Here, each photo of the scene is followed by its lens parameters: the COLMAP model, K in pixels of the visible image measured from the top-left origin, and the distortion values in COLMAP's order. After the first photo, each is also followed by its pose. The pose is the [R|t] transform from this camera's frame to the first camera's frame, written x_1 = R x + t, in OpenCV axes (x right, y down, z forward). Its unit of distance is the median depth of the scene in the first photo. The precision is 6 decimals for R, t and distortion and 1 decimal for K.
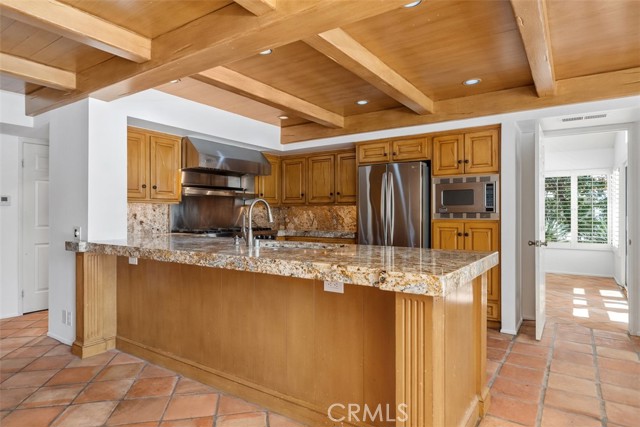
lens RADIAL K [[375.9, 0, 320.0], [0, 375.9, 212.4], [0, 0, 1]] dist [0.002531, -0.003843]
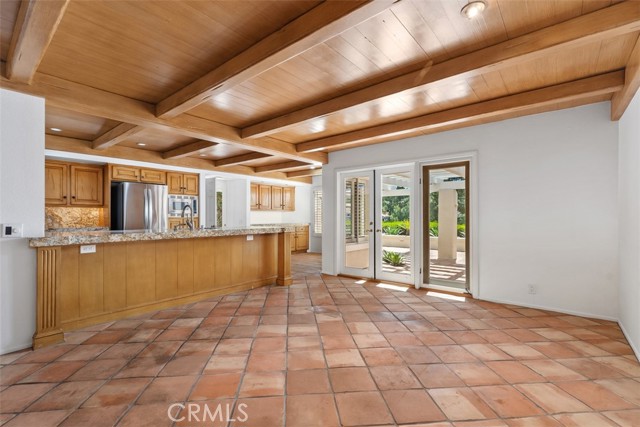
lens RADIAL K [[292.6, 0, 317.7], [0, 292.6, 214.3], [0, 0, 1]] dist [0.010893, 0.001222]
pose [[0.096975, 0.007634, 0.995258, -1.108393], [-0.001938, 0.999970, -0.007481, 0.014703], [-0.995285, -0.001204, 0.096987, 0.133389]]
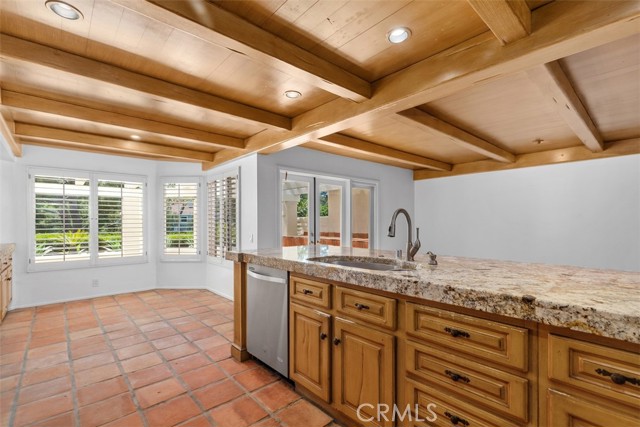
lens RADIAL K [[292.6, 0, 319.8], [0, 292.6, 224.3], [0, 0, 1]] dist [0.010893, 0.001222]
pose [[-0.972463, 0.000399, 0.233059, -0.091458], [0.001455, 0.999989, 0.004357, -0.004052], [-0.233054, 0.004577, -0.972453, 1.190361]]
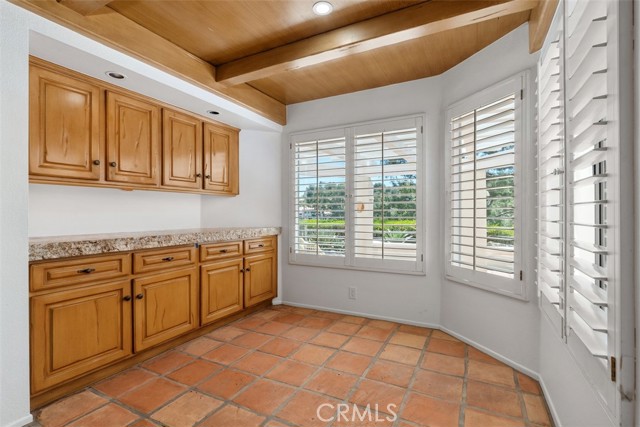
lens RADIAL K [[304.1, 0, 317.5], [0, 304.1, 213.7], [0, 0, 1]] dist [-0.000067, -0.000238]
pose [[-0.105047, -0.001052, 0.994467, 0.281568], [-0.002456, 0.999997, 0.000798, 0.023714], [-0.994464, -0.002359, -0.105049, 0.404373]]
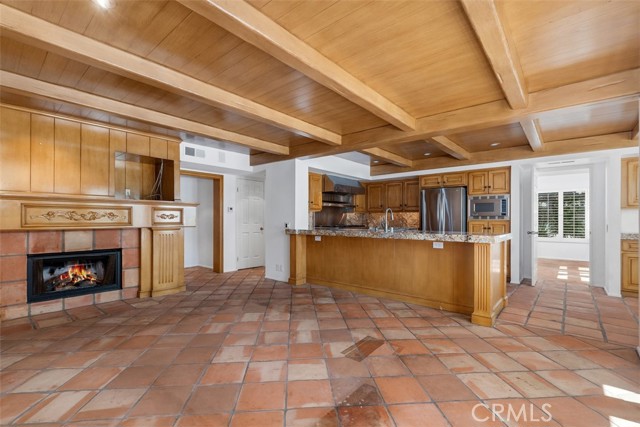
lens RADIAL K [[292.6, 0, 317.2], [0, 292.6, 219.8], [0, 0, 1]] dist [0.010893, 0.001222]
pose [[0.993781, 0.001995, -0.111336, -0.261073], [-0.001466, 0.999987, 0.004837, 0.013558], [0.111344, -0.004644, 0.993771, -0.462987]]
